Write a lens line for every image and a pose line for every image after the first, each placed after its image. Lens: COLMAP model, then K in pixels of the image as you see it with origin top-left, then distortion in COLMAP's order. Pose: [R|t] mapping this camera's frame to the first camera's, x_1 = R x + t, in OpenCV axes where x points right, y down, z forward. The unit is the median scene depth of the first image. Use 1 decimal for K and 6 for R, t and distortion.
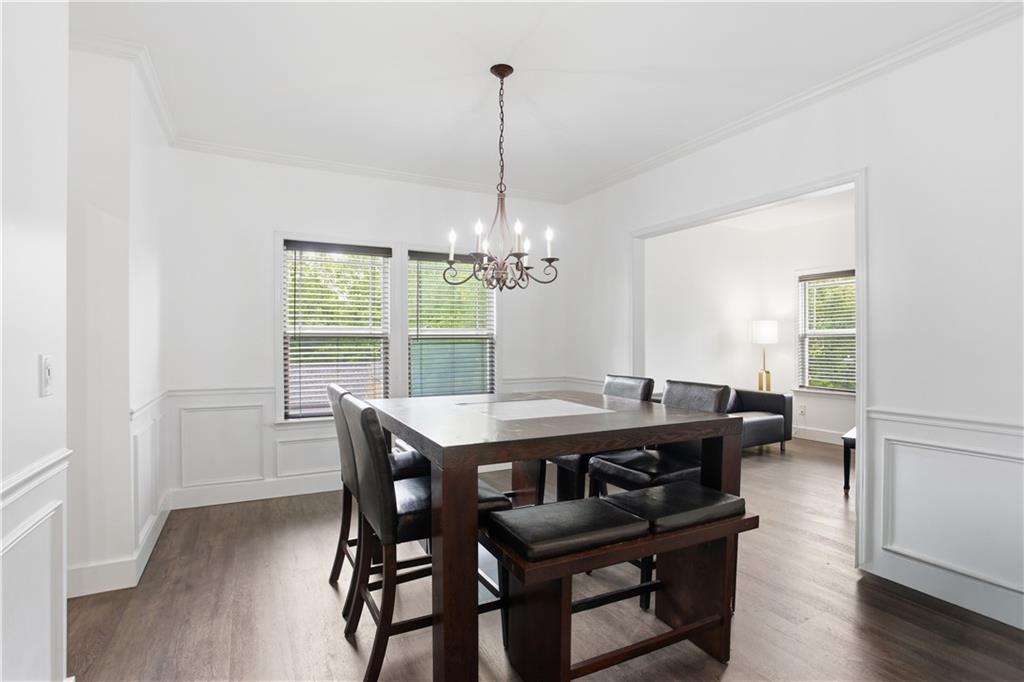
lens RADIAL K [[520.5, 0, 521.8], [0, 520.5, 343.6], [0, 0, 1]] dist [-0.079471, 0.036454]
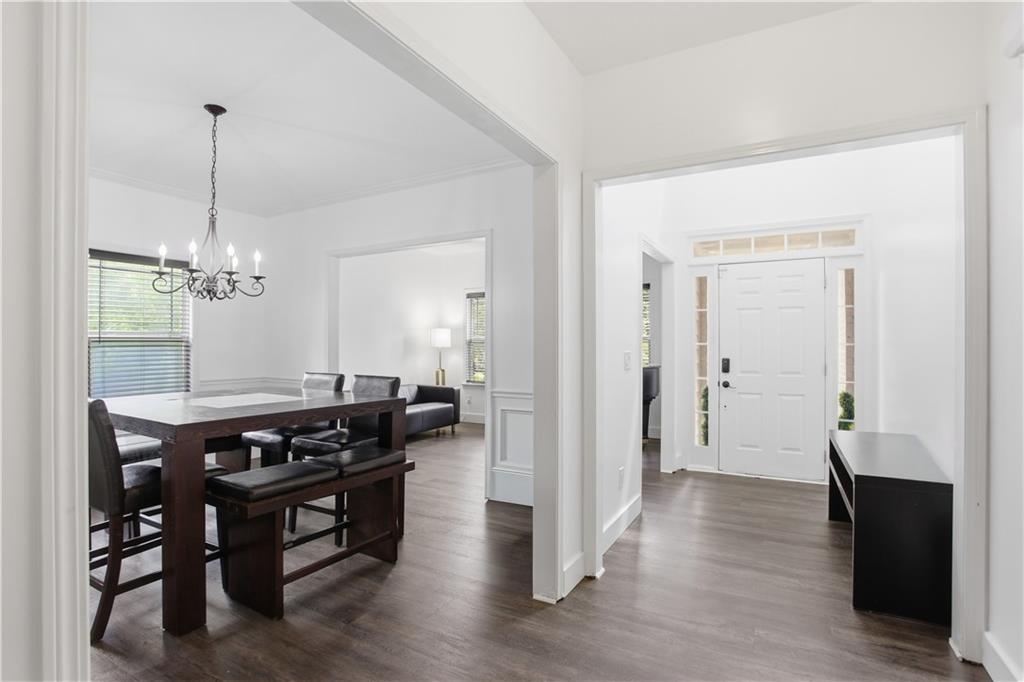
lens RADIAL K [[520.5, 0, 521.8], [0, 520.5, 343.6], [0, 0, 1]] dist [-0.079471, 0.036454]
pose [[0.844295, 0.004920, 0.535856, -0.061112], [-0.000907, 0.999970, -0.007752, 0.002400], [-0.535877, 0.006059, 0.844274, -0.329597]]
